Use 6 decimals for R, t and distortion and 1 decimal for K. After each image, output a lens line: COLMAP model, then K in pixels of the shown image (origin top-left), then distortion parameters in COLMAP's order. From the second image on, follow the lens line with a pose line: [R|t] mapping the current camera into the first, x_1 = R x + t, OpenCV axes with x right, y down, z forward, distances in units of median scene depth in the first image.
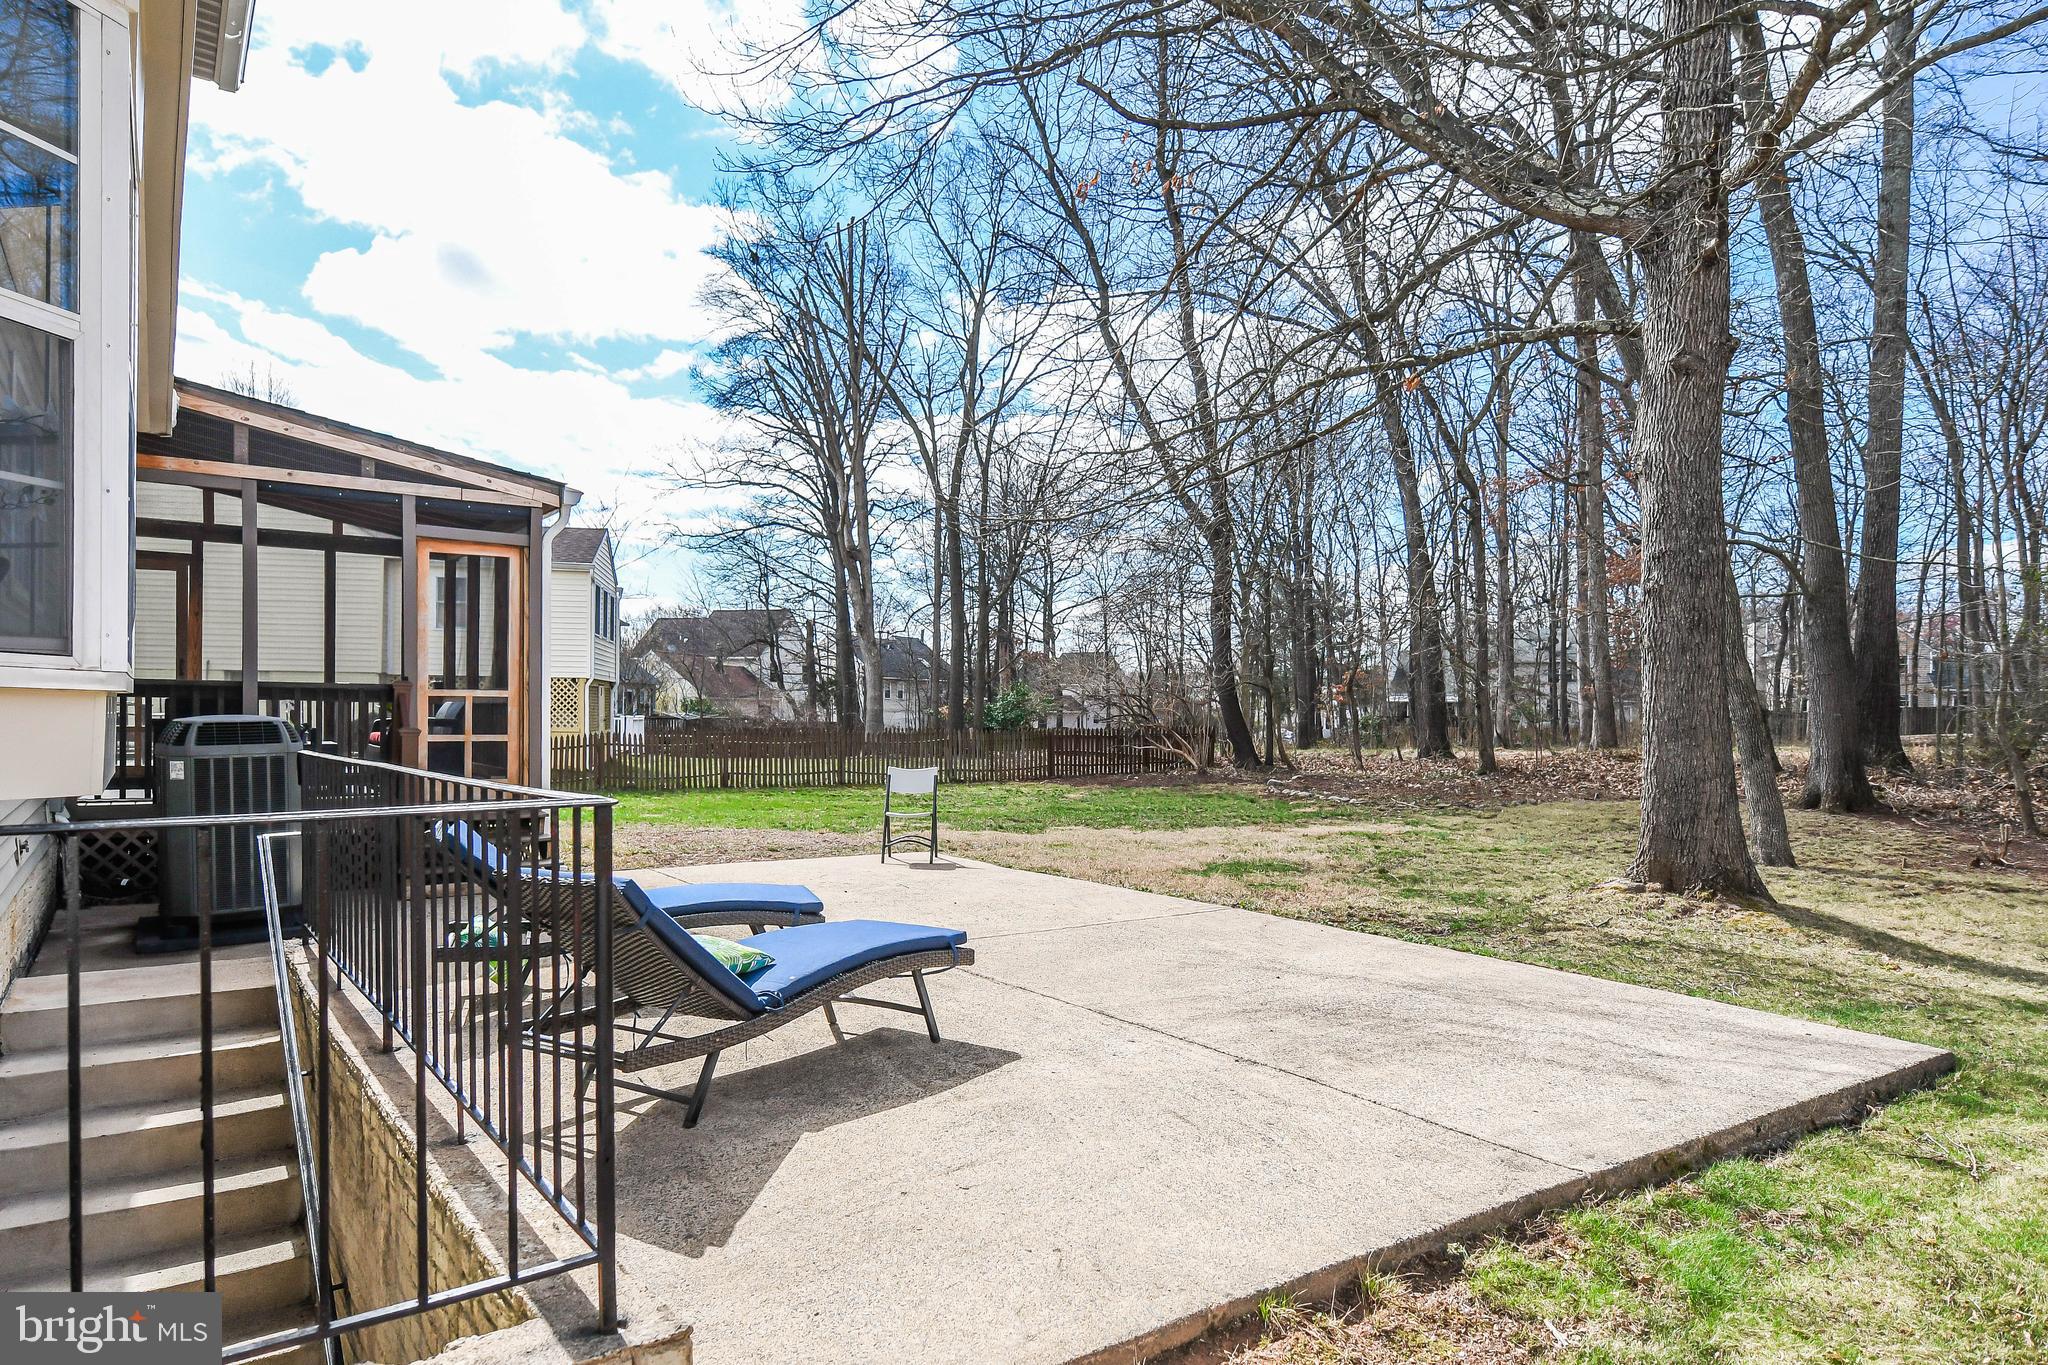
lens RADIAL K [[1279.4, 0, 1021.0], [0, 1279.4, 740.8], [0, 0, 1]] dist [0.003639, 0.002373]
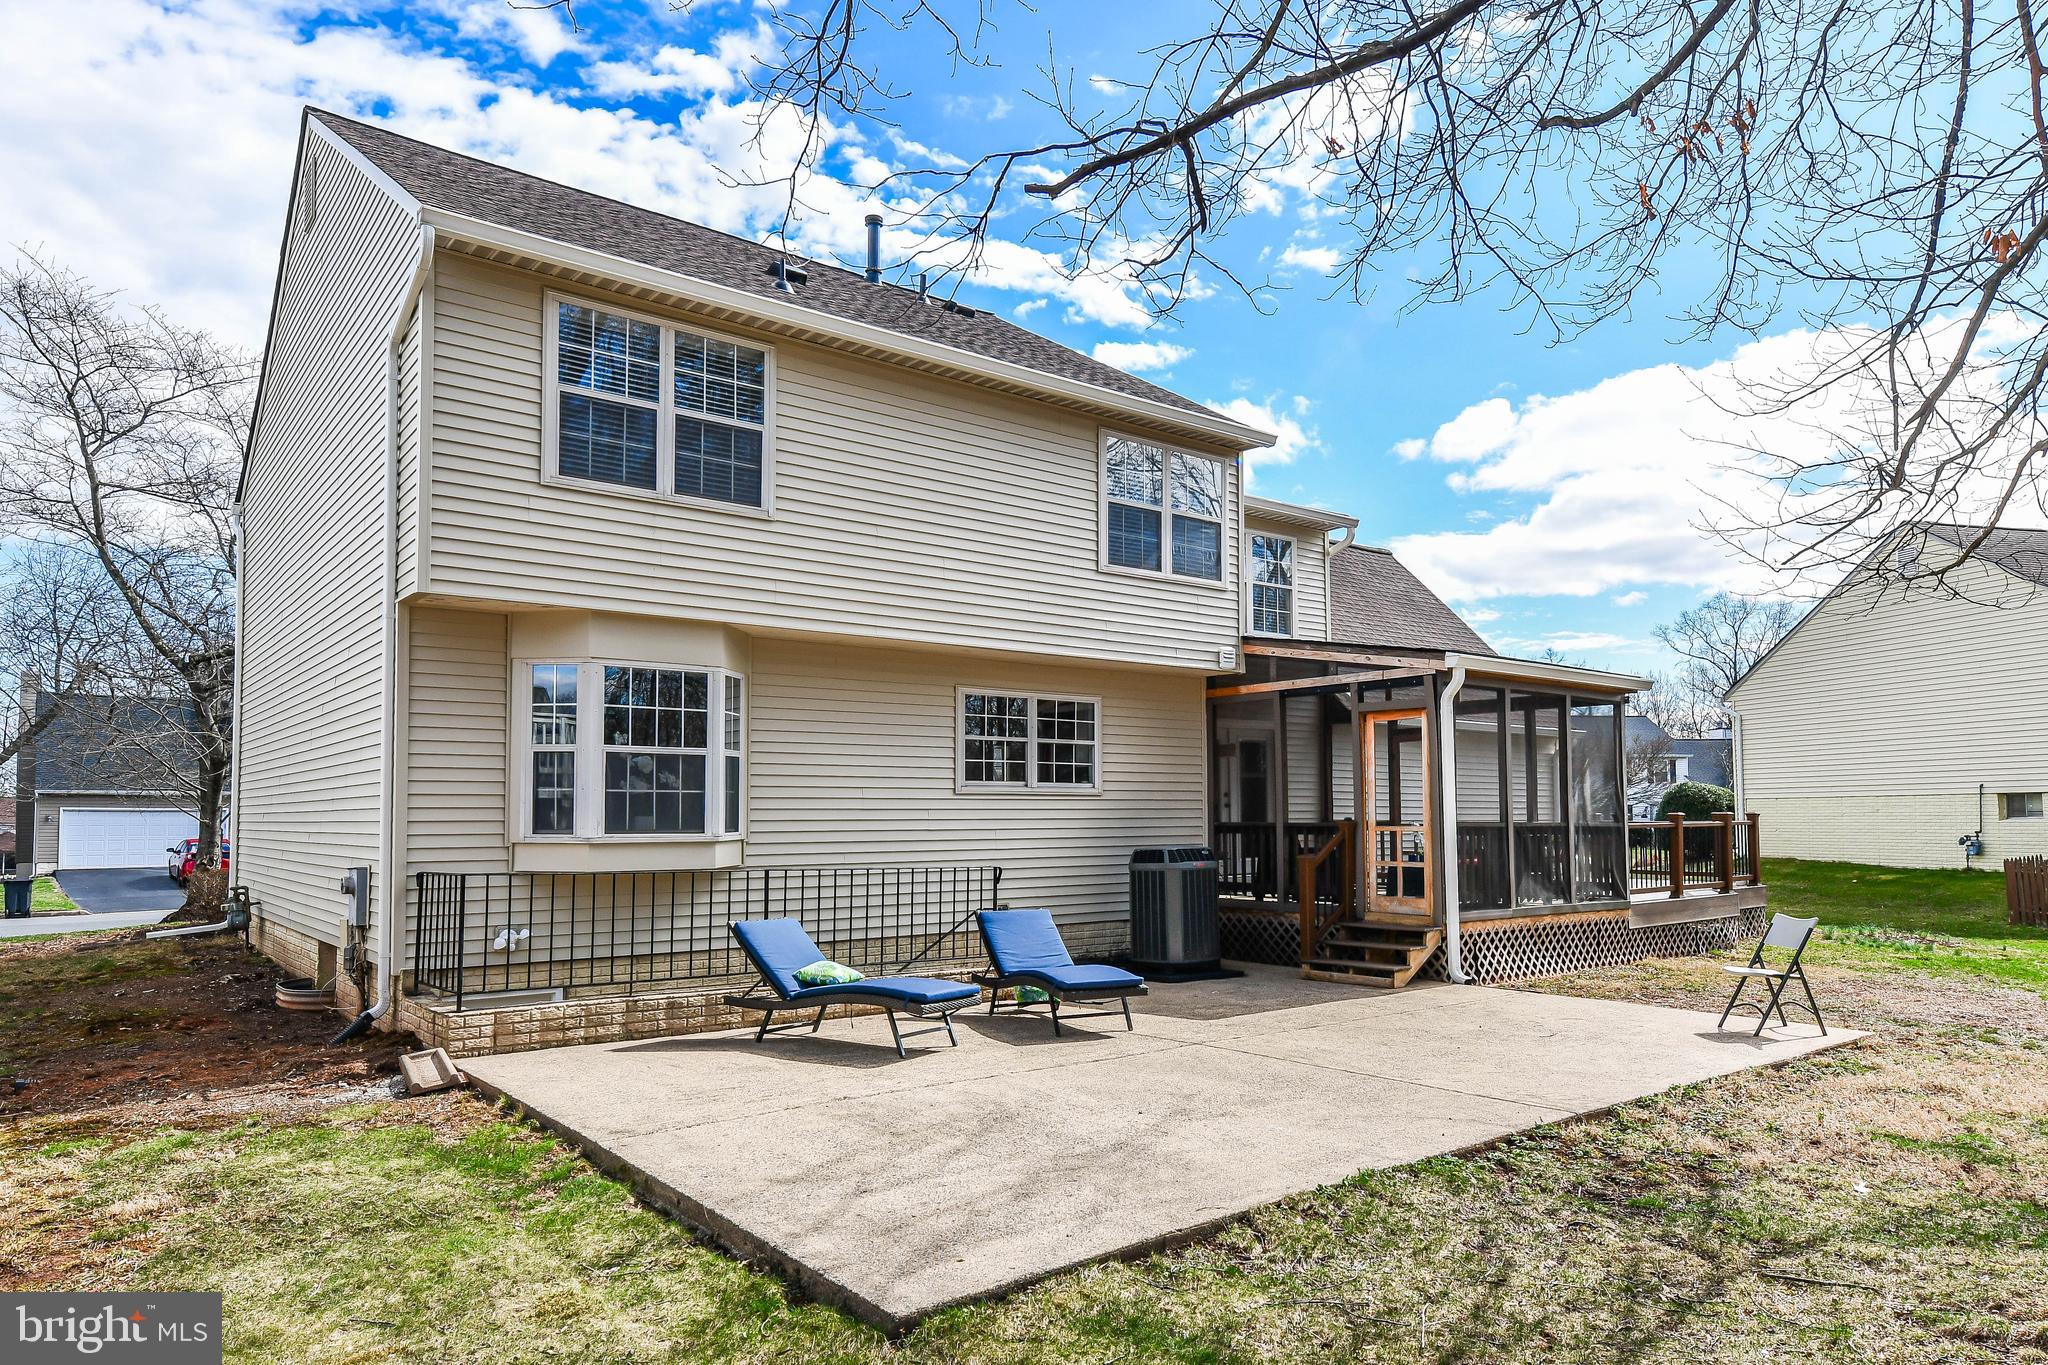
lens RADIAL K [[1279.4, 0, 1021.0], [0, 1279.4, 740.8], [0, 0, 1]] dist [0.003639, 0.002373]
pose [[0.059215, -0.067268, -0.995976, 1.630487], [-0.024429, 0.997330, -0.068812, -0.054271], [0.997946, 0.028406, 0.057413, 1.097495]]
